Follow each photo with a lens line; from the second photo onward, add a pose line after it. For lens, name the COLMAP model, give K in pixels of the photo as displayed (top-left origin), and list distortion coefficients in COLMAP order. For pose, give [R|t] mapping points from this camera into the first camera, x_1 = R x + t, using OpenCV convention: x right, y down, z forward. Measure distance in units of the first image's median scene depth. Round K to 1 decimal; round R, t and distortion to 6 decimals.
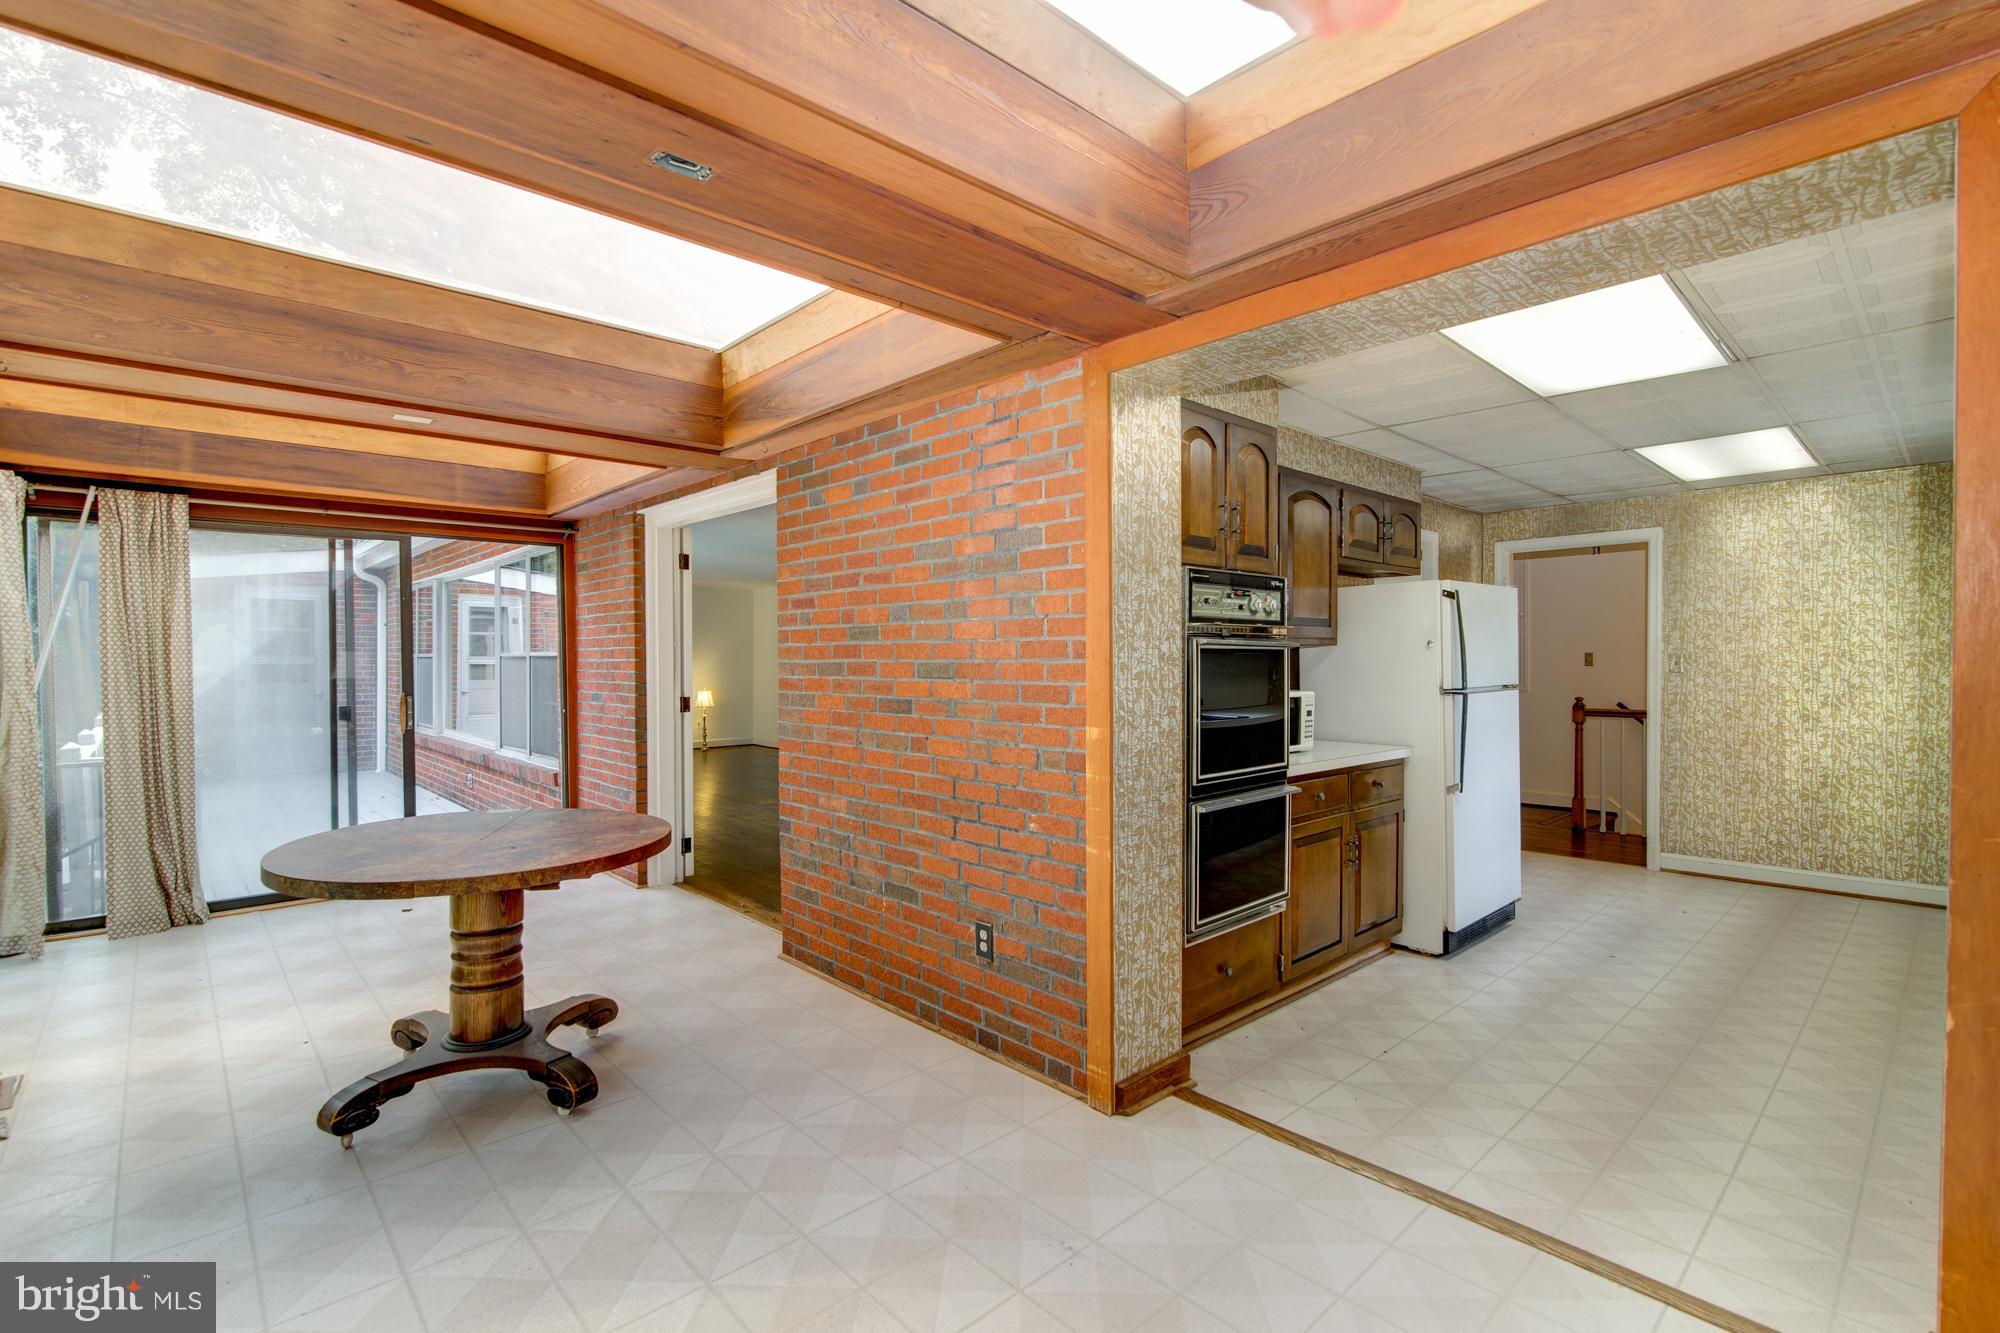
lens RADIAL K [[916.5, 0, 995.1], [0, 916.5, 679.4], [0, 0, 1]] dist [-0.001676, -0.000093]
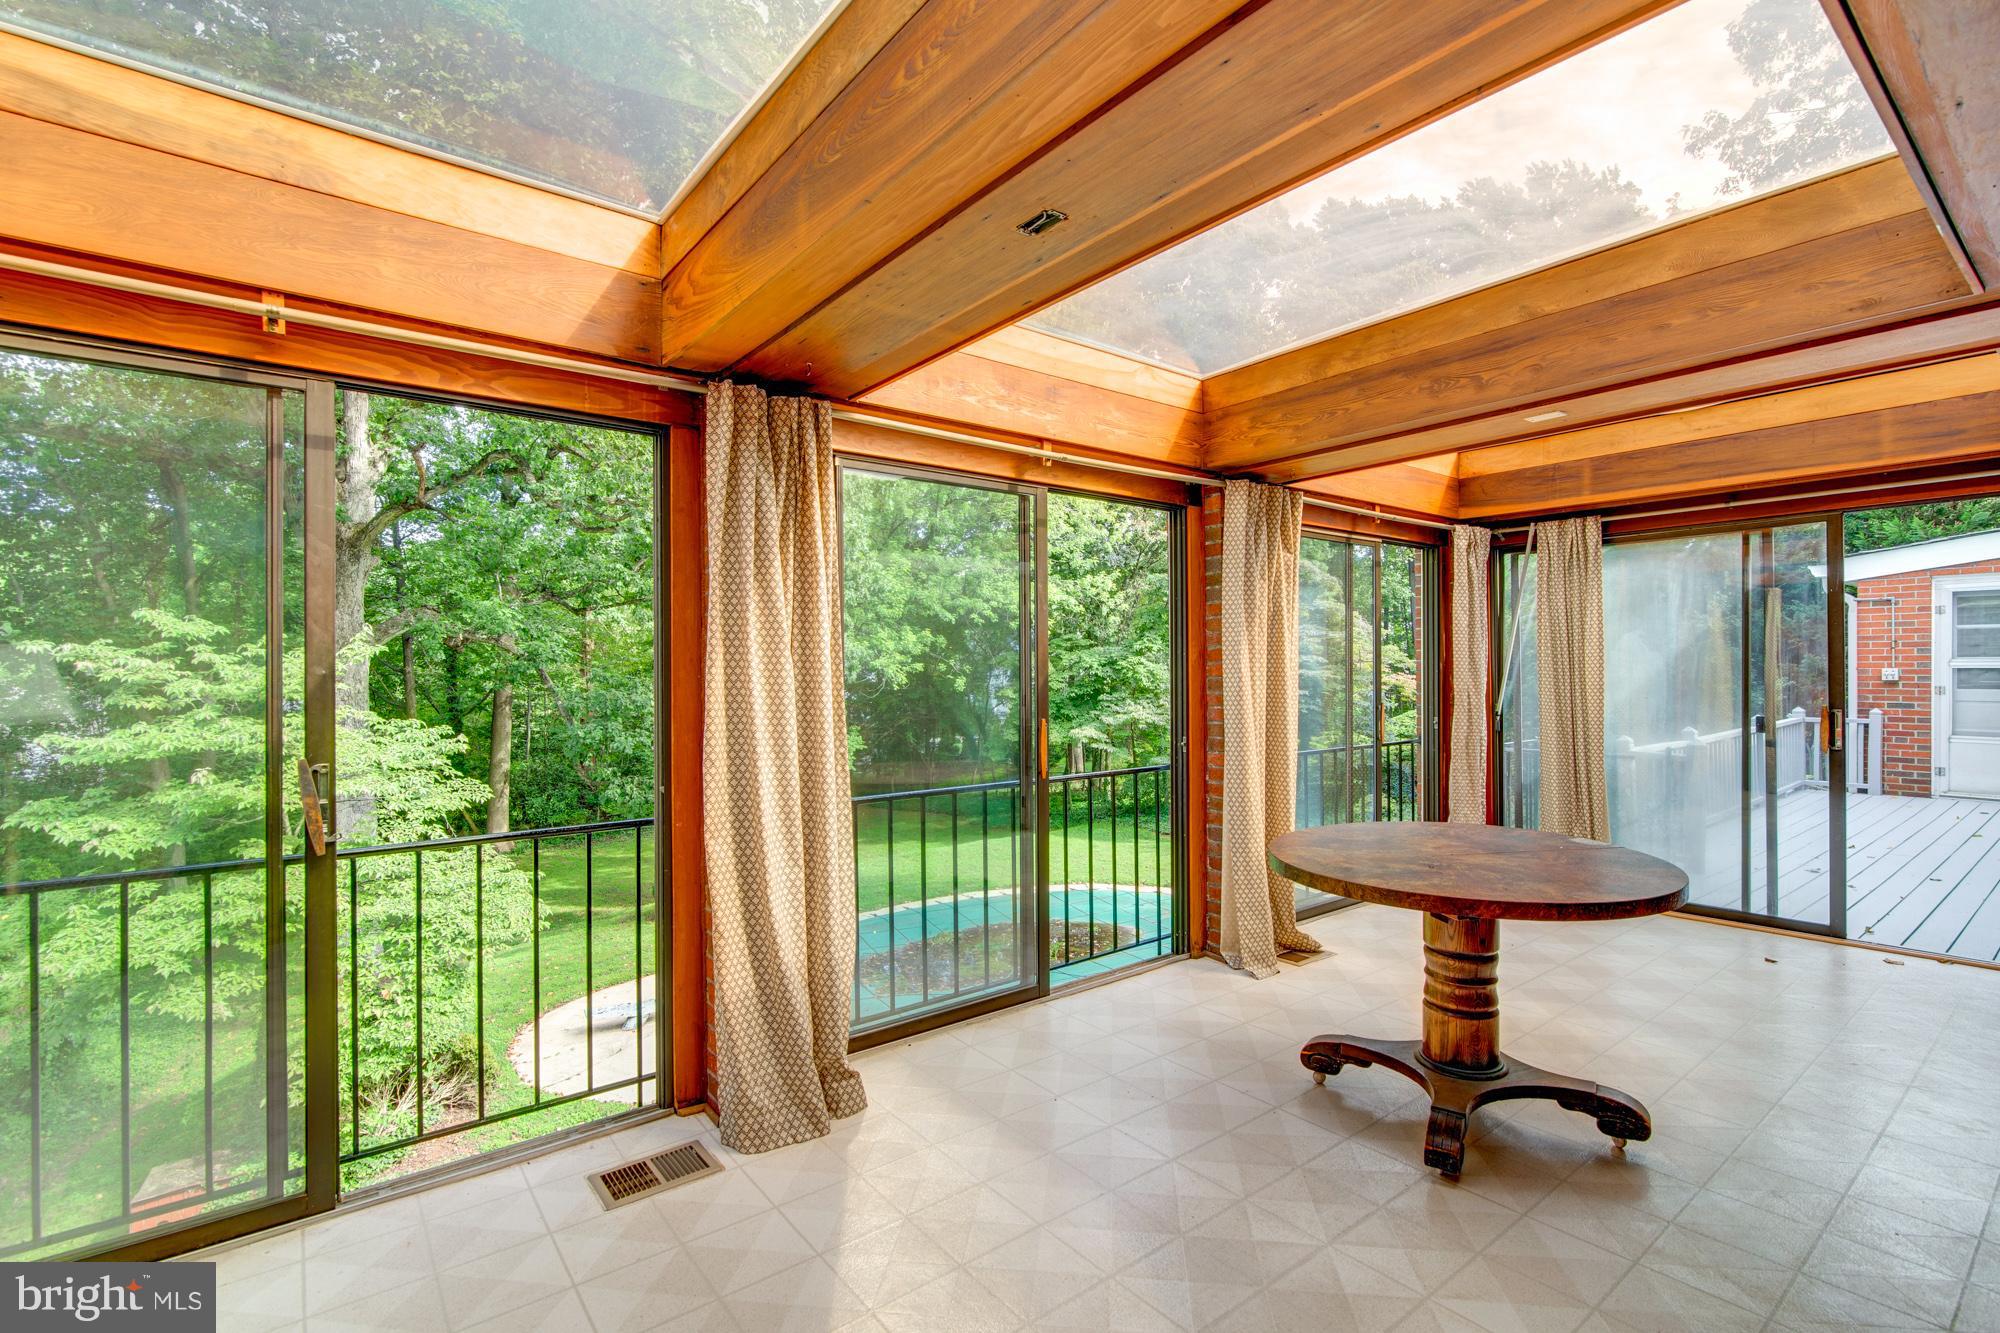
lens RADIAL K [[916.5, 0, 994.1], [0, 916.5, 658.5], [0, 0, 1]] dist [-0.001676, -0.000093]
pose [[-0.078353, -0.010820, -0.996867, 0.325546], [-0.016942, 0.999811, -0.009521, -0.008083], [0.996782, 0.016143, -0.078521, 0.439047]]
